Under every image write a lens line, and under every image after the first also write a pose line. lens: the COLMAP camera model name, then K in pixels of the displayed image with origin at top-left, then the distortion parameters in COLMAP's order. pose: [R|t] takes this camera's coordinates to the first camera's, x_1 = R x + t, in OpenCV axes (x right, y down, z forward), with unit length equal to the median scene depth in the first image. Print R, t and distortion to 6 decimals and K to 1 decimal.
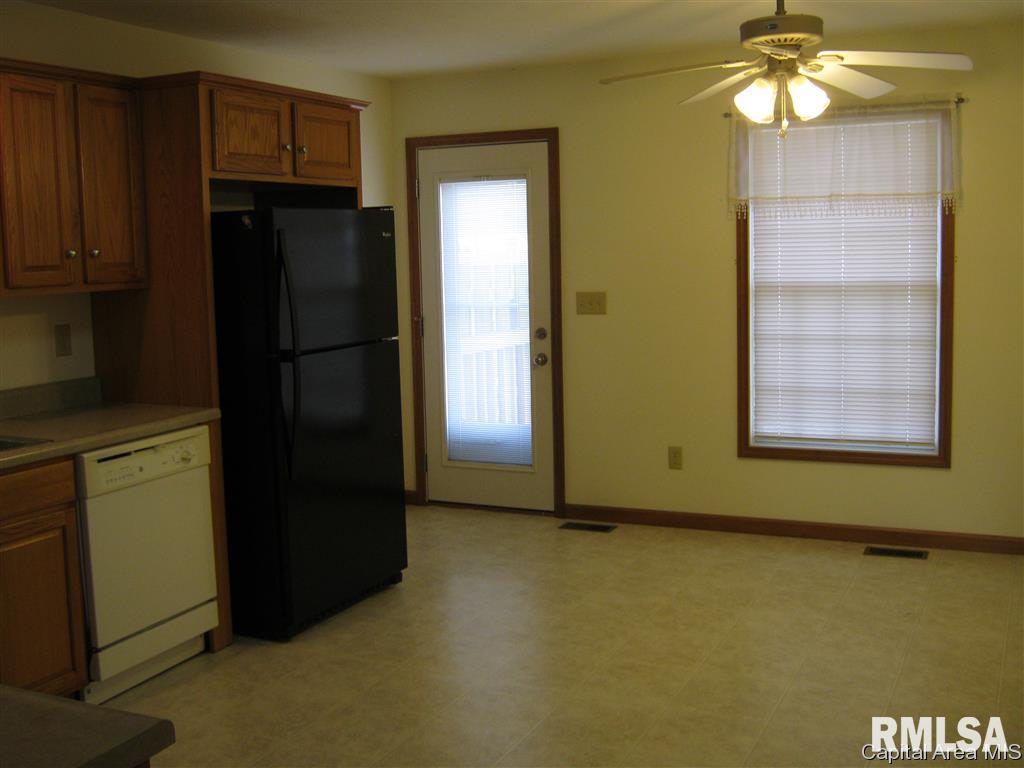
lens RADIAL K [[1130.3, 0, 512.4], [0, 1130.3, 384.2], [0, 0, 1]] dist [-0.088276, 0.000000]
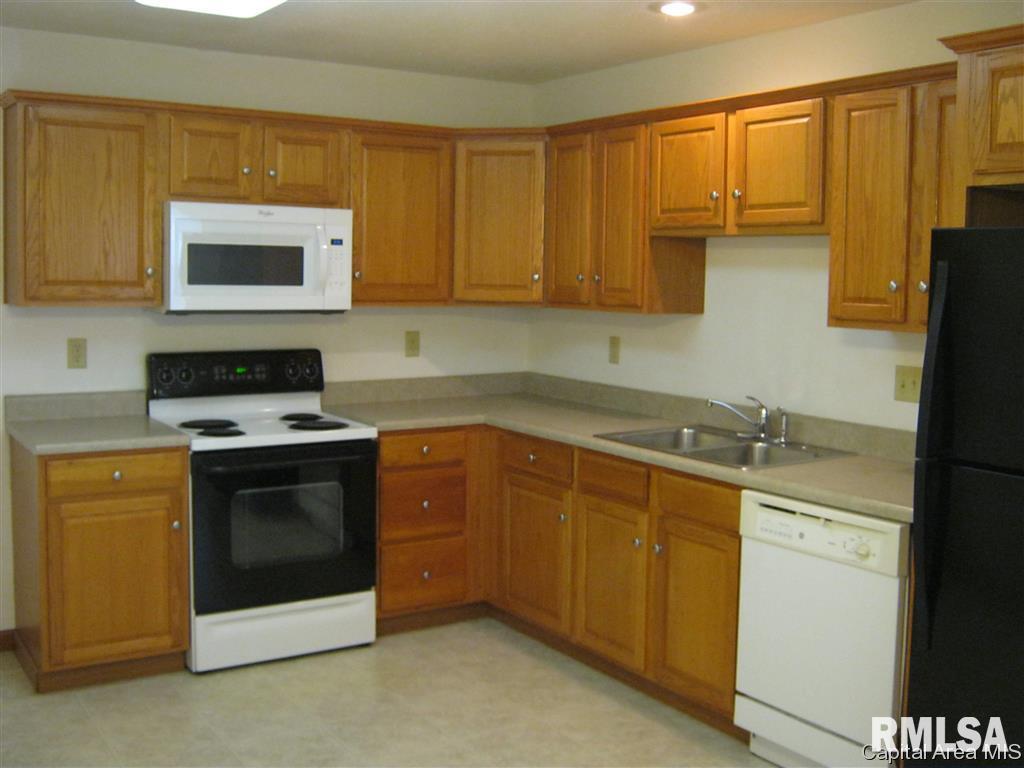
lens RADIAL K [[1130.3, 0, 508.6], [0, 1130.3, 377.6], [0, 0, 1]] dist [-0.088276, 0.000000]
pose [[-0.518522, 0.103713, -0.848751, 0.509735], [-0.100688, 0.978305, 0.181057, -0.178052], [0.849116, 0.179341, -0.496829, 1.216237]]
